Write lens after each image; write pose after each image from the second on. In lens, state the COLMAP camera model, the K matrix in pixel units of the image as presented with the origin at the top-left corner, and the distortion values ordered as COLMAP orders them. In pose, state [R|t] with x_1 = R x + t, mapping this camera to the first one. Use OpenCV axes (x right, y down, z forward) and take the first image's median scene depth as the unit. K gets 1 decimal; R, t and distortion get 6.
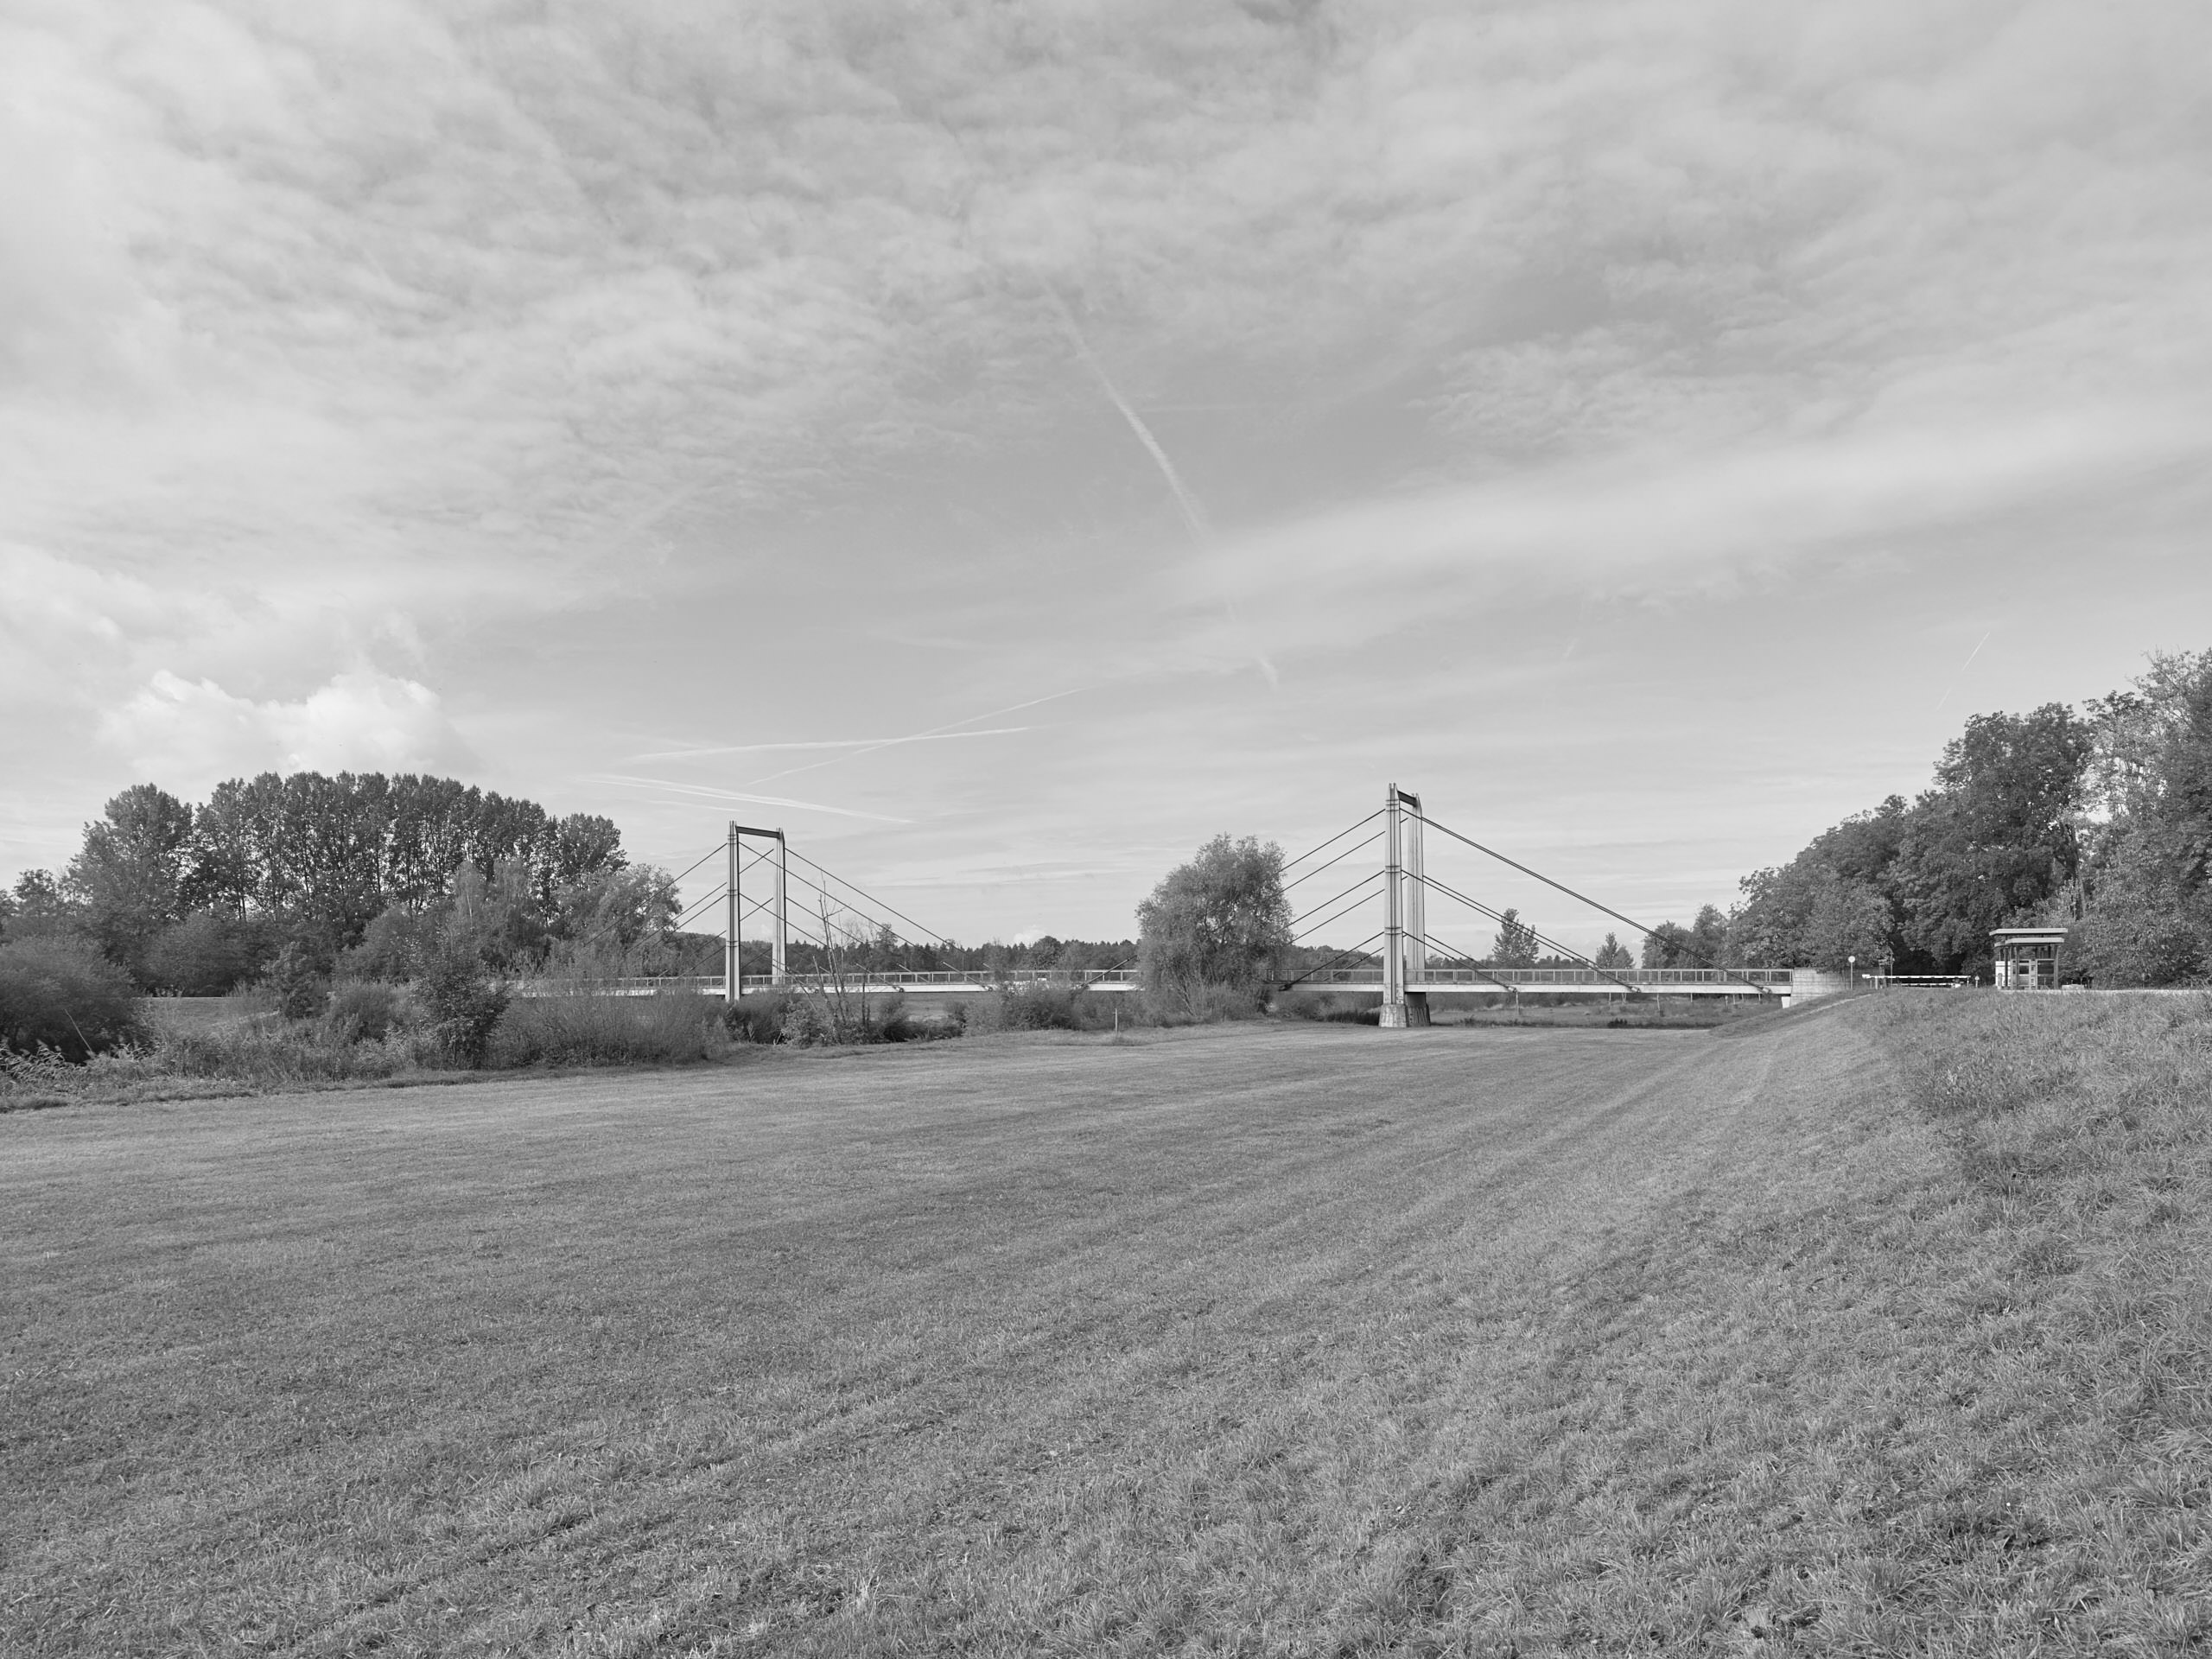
lens RADIAL K [[1623.2, 0, 1094.0], [0, 1623.2, 820.0], [0, 0, 1]] dist [0.001545, 0.006115]
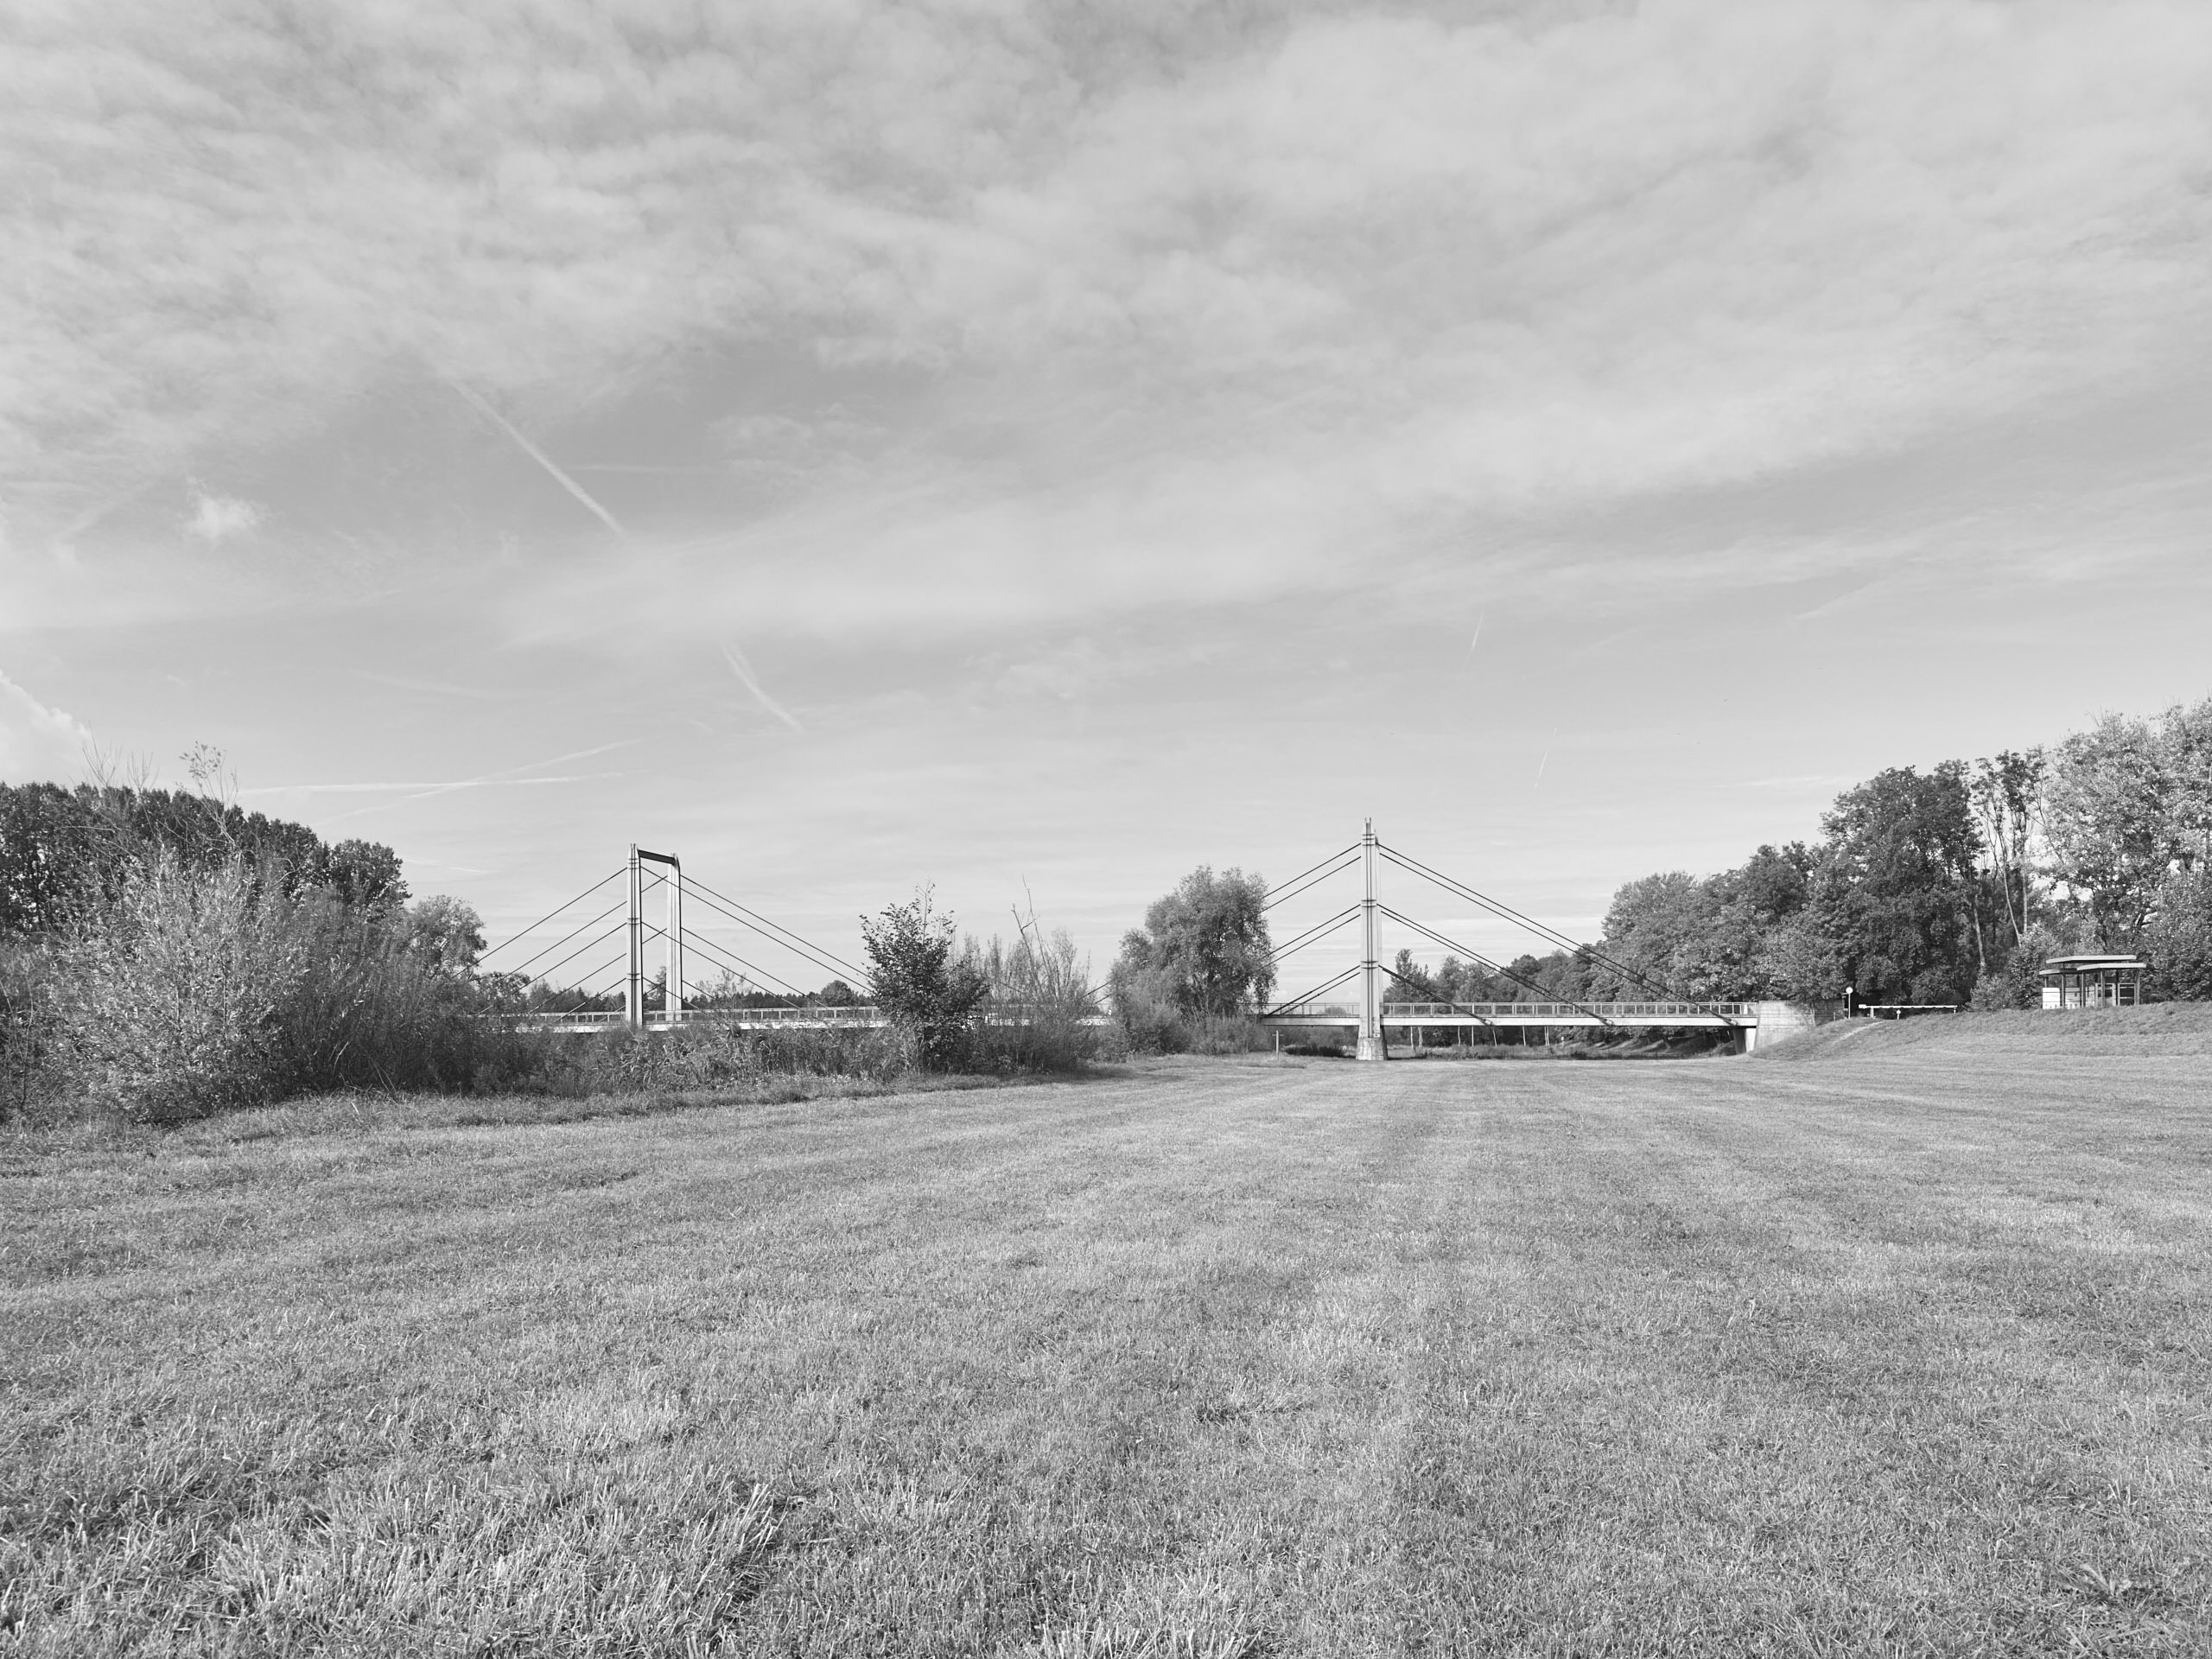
lens RADIAL K [[1623.2, 0, 1092.6], [0, 1623.2, 851.8], [0, 0, 1]] dist [0.001545, 0.006115]
pose [[0.978253, 0.022495, 0.206194, -0.163621], [-0.019574, 0.999677, -0.016194, 0.015463], [-0.206492, 0.011806, 0.978377, 0.044338]]
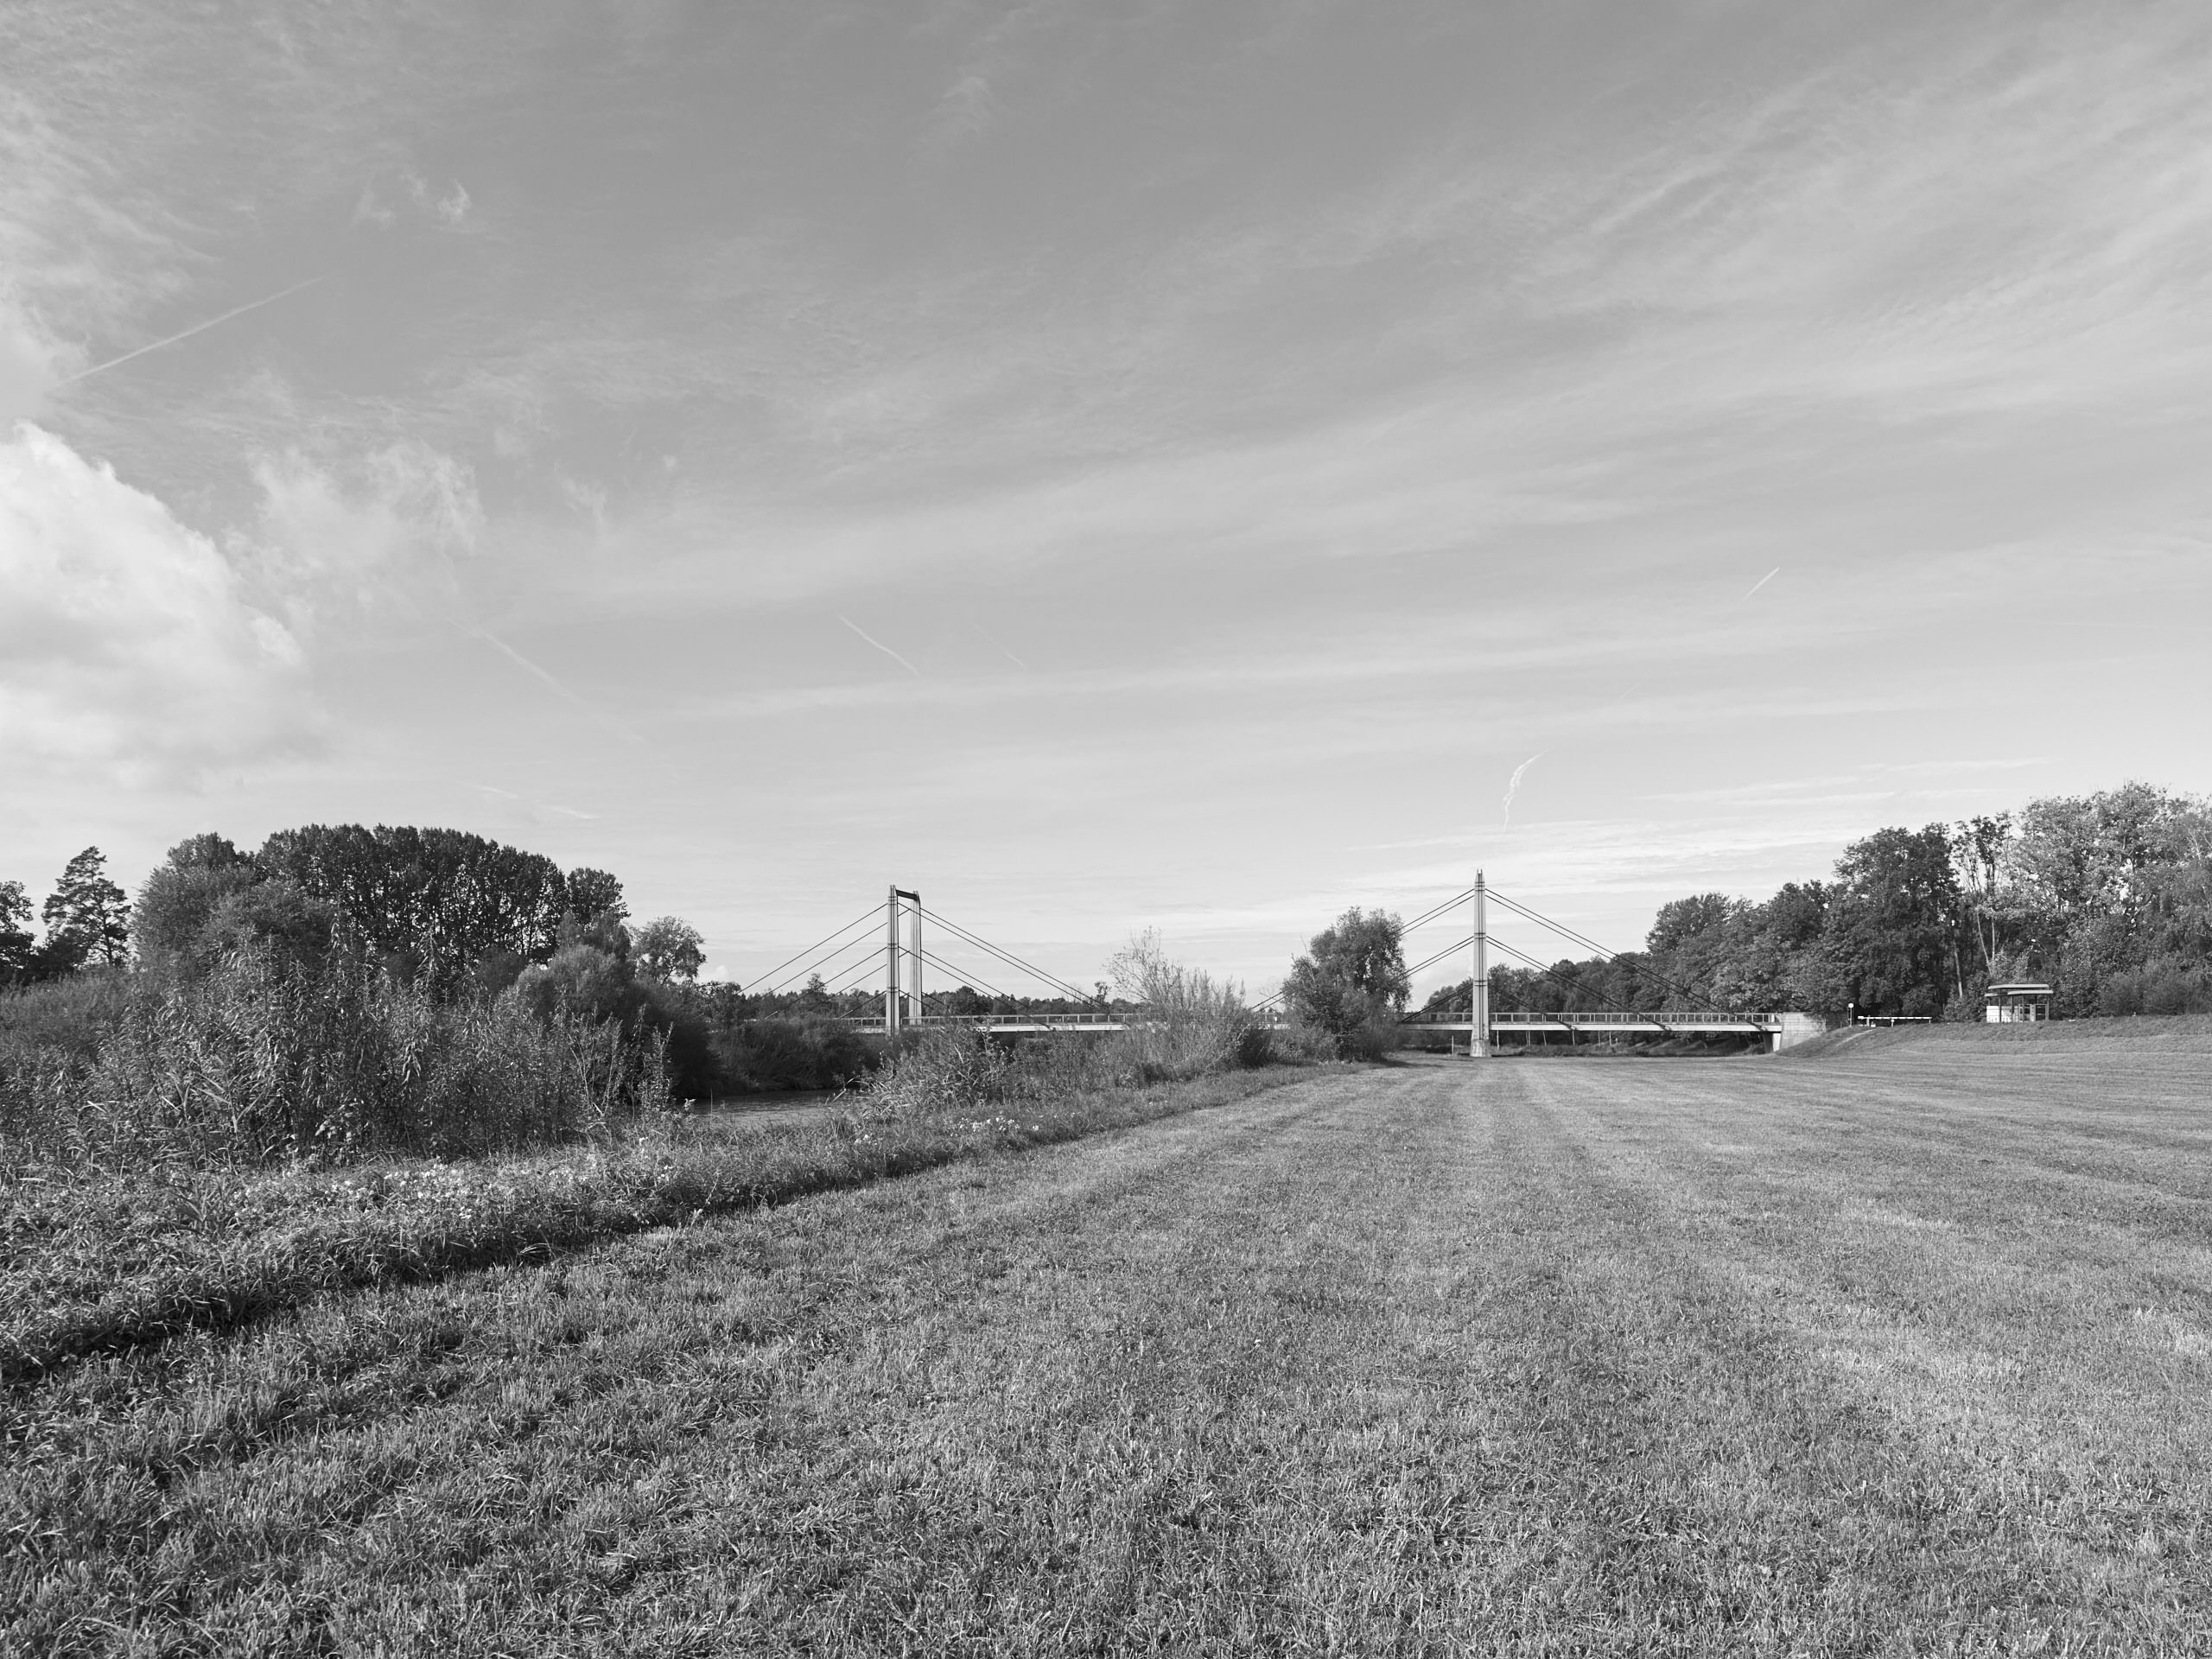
lens RADIAL K [[1623.2, 0, 1097.6], [0, 1623.2, 858.7], [0, 0, 1]] dist [0.001545, 0.006115]
pose [[0.980441, 0.022648, 0.195508, -0.316661], [-0.021010, 0.999725, -0.010448, -0.009370], [-0.195690, 0.006136, 0.980647, -0.181347]]
